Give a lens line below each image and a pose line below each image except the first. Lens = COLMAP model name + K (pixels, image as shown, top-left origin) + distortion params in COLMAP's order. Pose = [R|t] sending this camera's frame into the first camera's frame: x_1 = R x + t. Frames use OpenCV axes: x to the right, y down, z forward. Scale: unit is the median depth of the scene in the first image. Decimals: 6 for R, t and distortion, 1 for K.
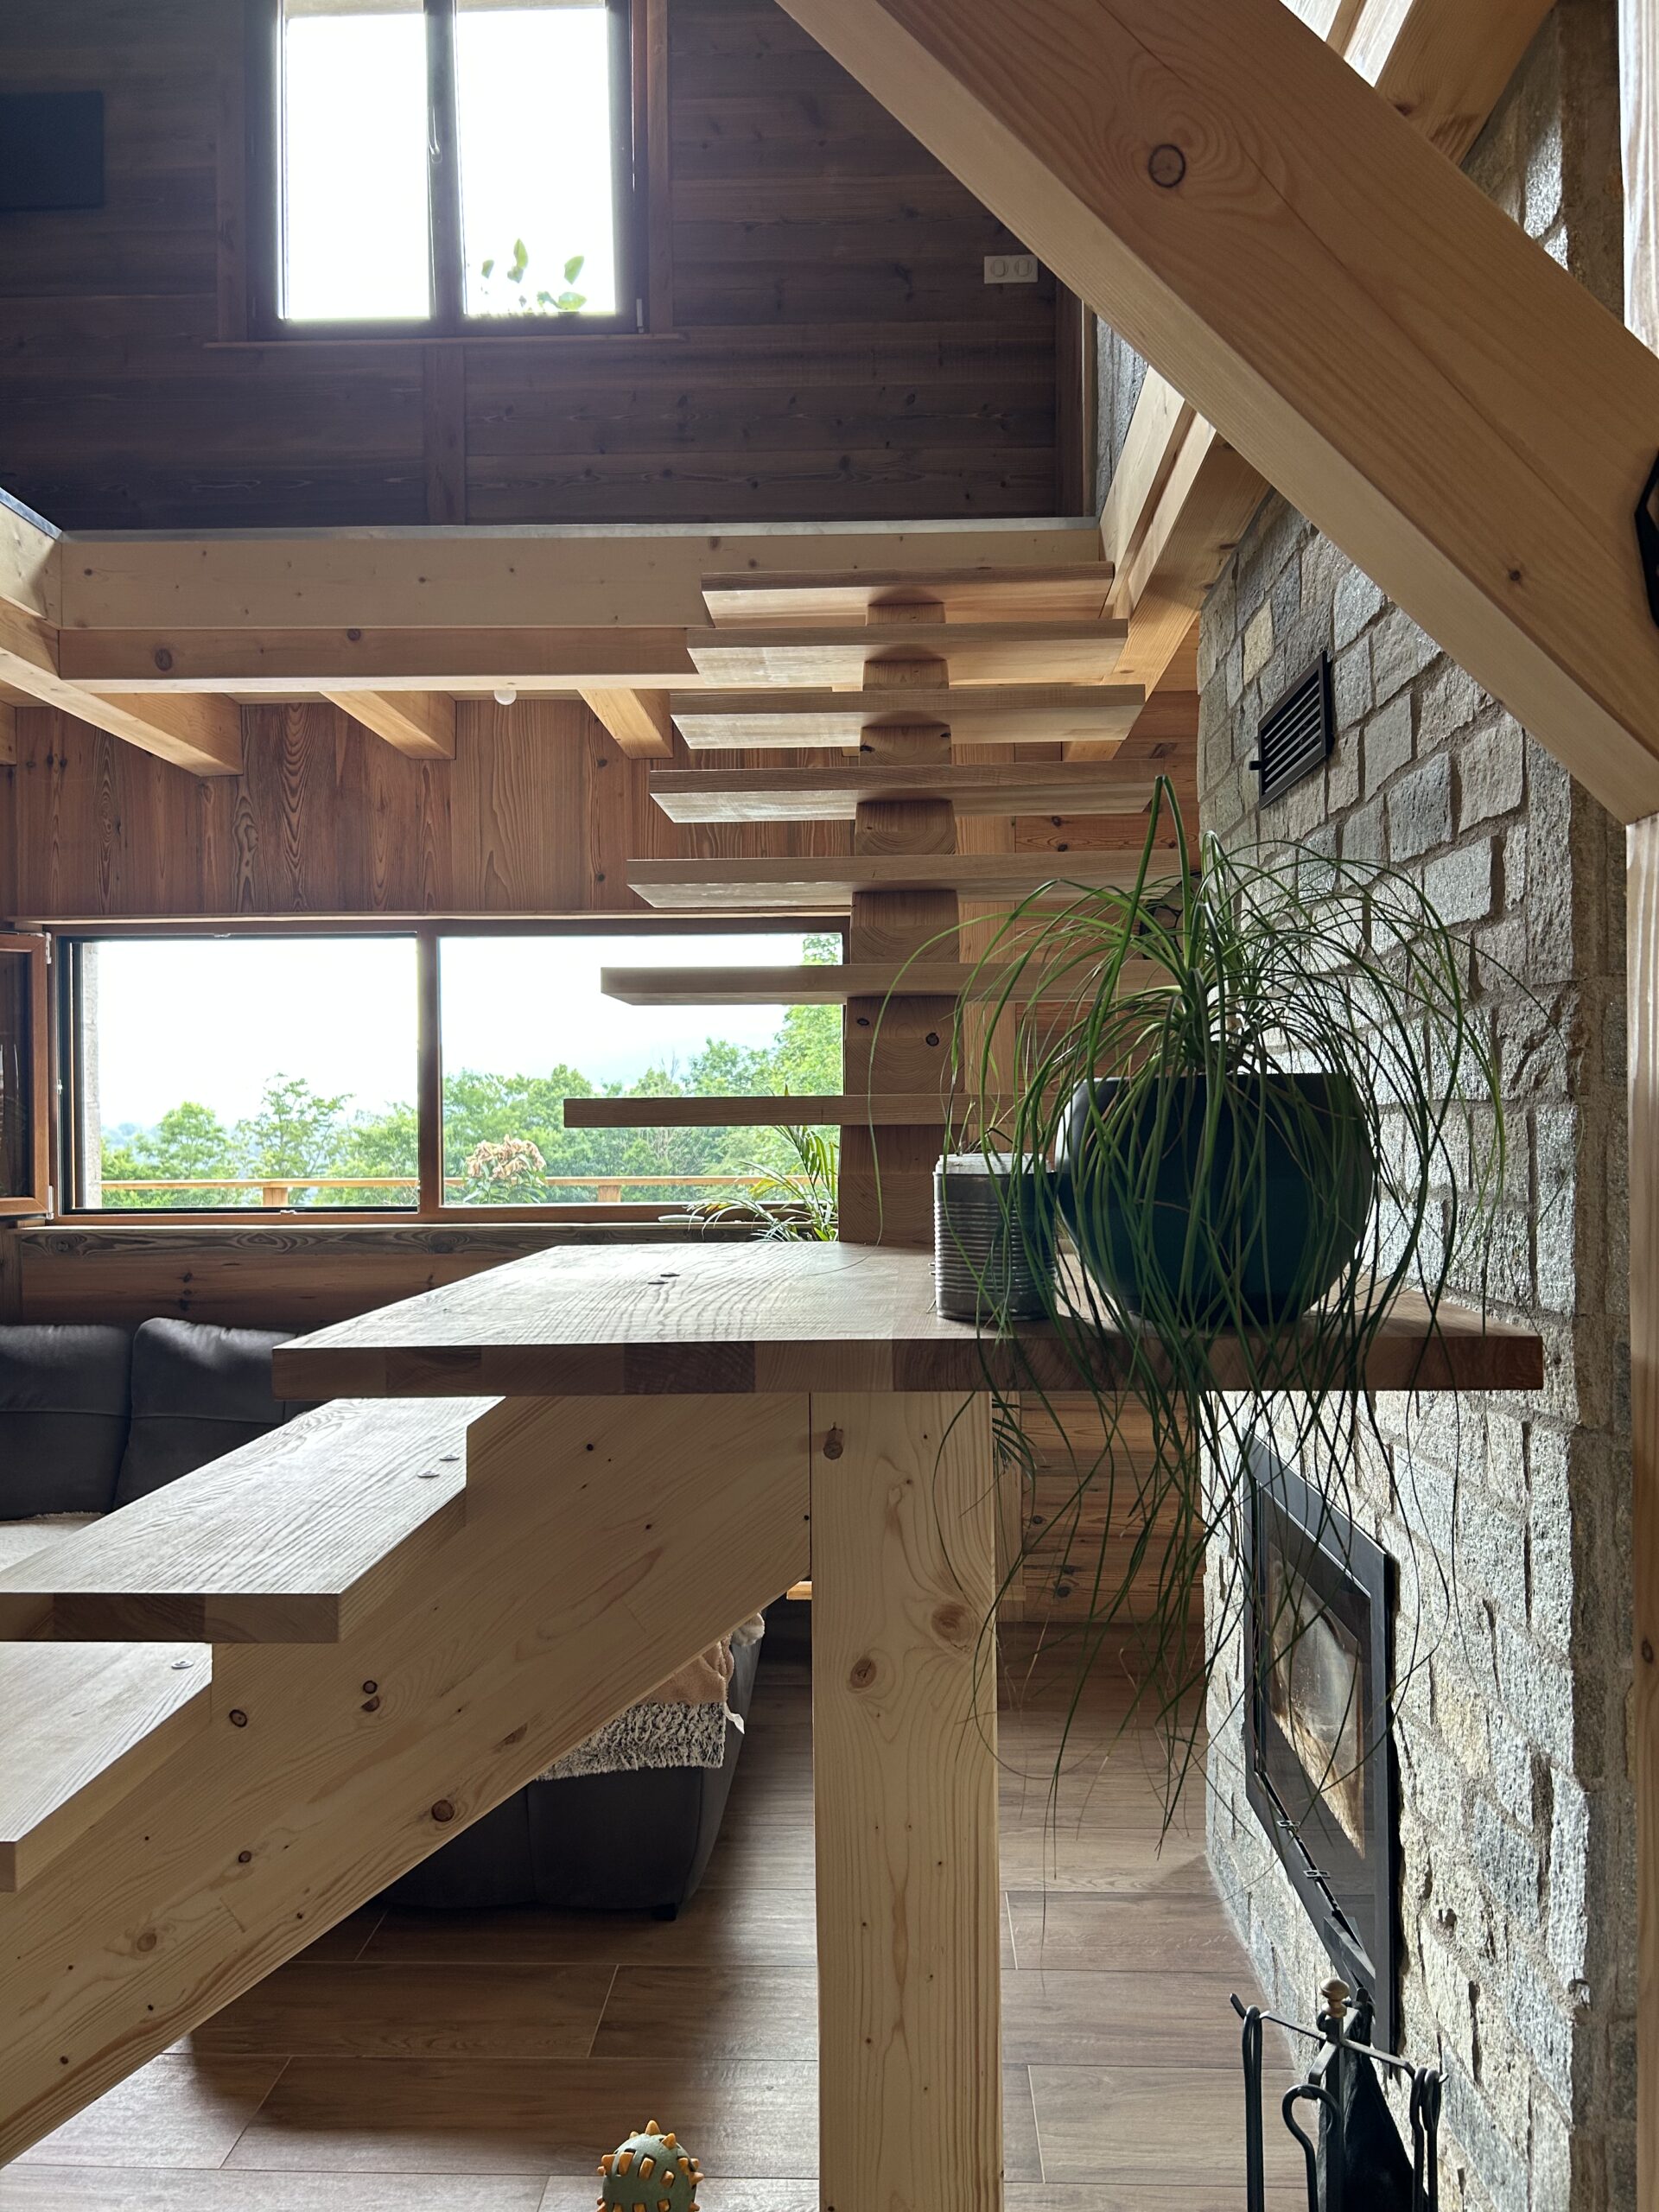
lens RADIAL K [[1678.0, 0, 830.8], [0, 1678.0, 1107.1], [0, 0, 1]] dist [0.024192, -0.012789]
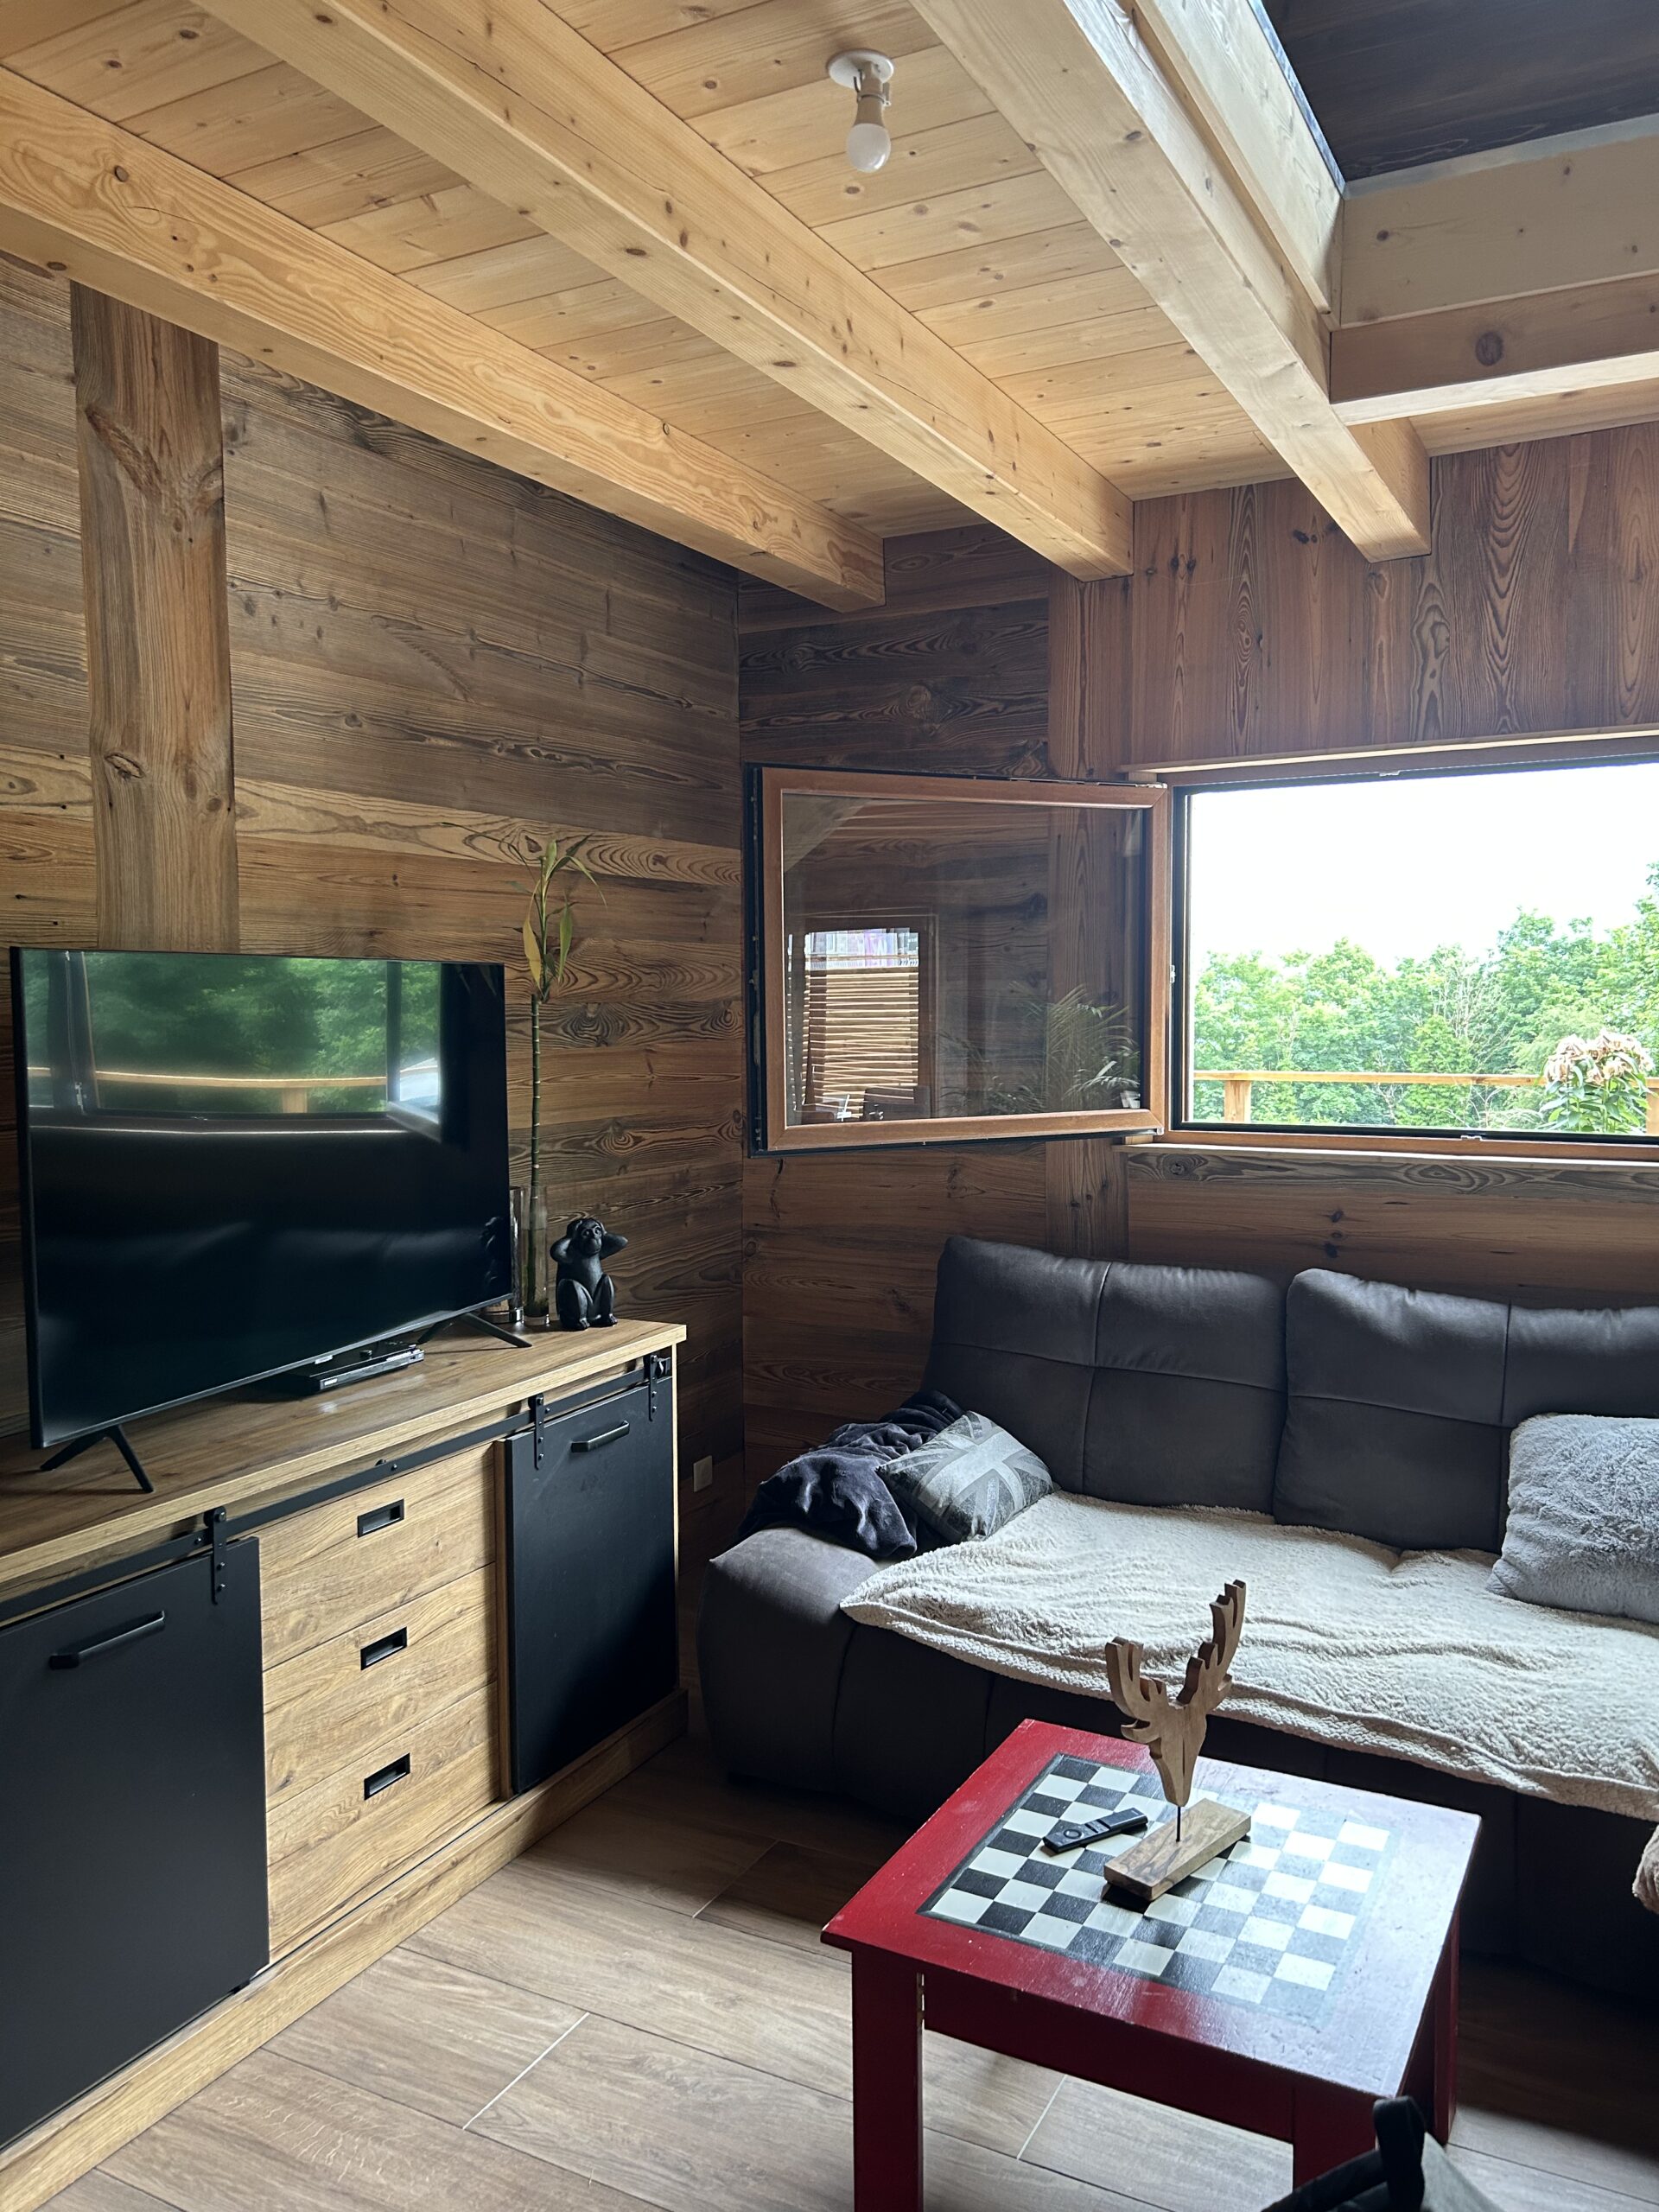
lens RADIAL K [[1678.0, 0, 832.9], [0, 1678.0, 1109.7], [0, 0, 1]] dist [0.024192, -0.012789]
pose [[0.903173, 0.030376, -0.428201, -0.260770], [0.002535, 0.997099, 0.076079, -0.008932], [0.429270, -0.069798, 0.900475, 0.195342]]
